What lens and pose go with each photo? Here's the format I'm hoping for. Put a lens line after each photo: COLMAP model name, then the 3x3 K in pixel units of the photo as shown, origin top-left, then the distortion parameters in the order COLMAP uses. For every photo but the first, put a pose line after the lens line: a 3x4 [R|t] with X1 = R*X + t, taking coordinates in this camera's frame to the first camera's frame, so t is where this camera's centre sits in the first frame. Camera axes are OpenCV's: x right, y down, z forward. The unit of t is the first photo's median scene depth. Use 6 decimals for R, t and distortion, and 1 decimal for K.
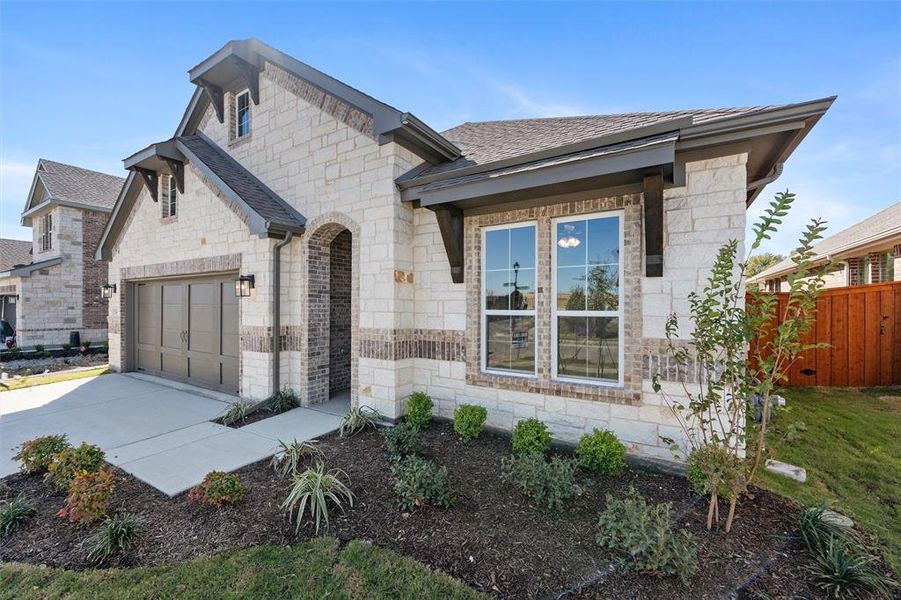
lens RADIAL K [[368.7, 0, 436.9], [0, 368.7, 295.0], [0, 0, 1]] dist [-0.003749, -0.000292]
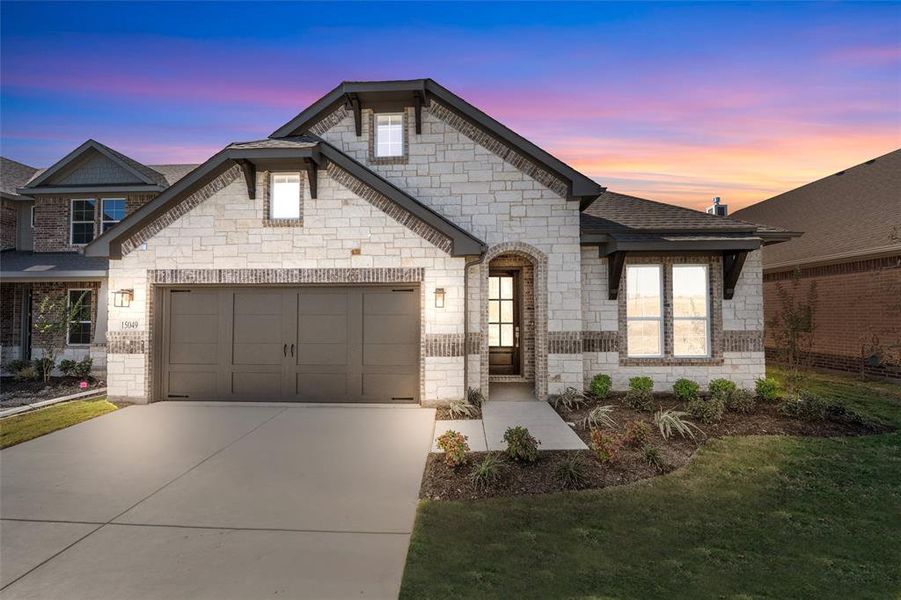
lens RADIAL K [[368.7, 0, 430.4], [0, 368.7, 292.5], [0, 0, 1]] dist [-0.003749, -0.000292]
pose [[0.872136, 0.027452, 0.488492, -1.244298], [-0.008874, 0.999148, -0.040306, 0.004922], [-0.489183, 0.030817, 0.871637, 0.038416]]
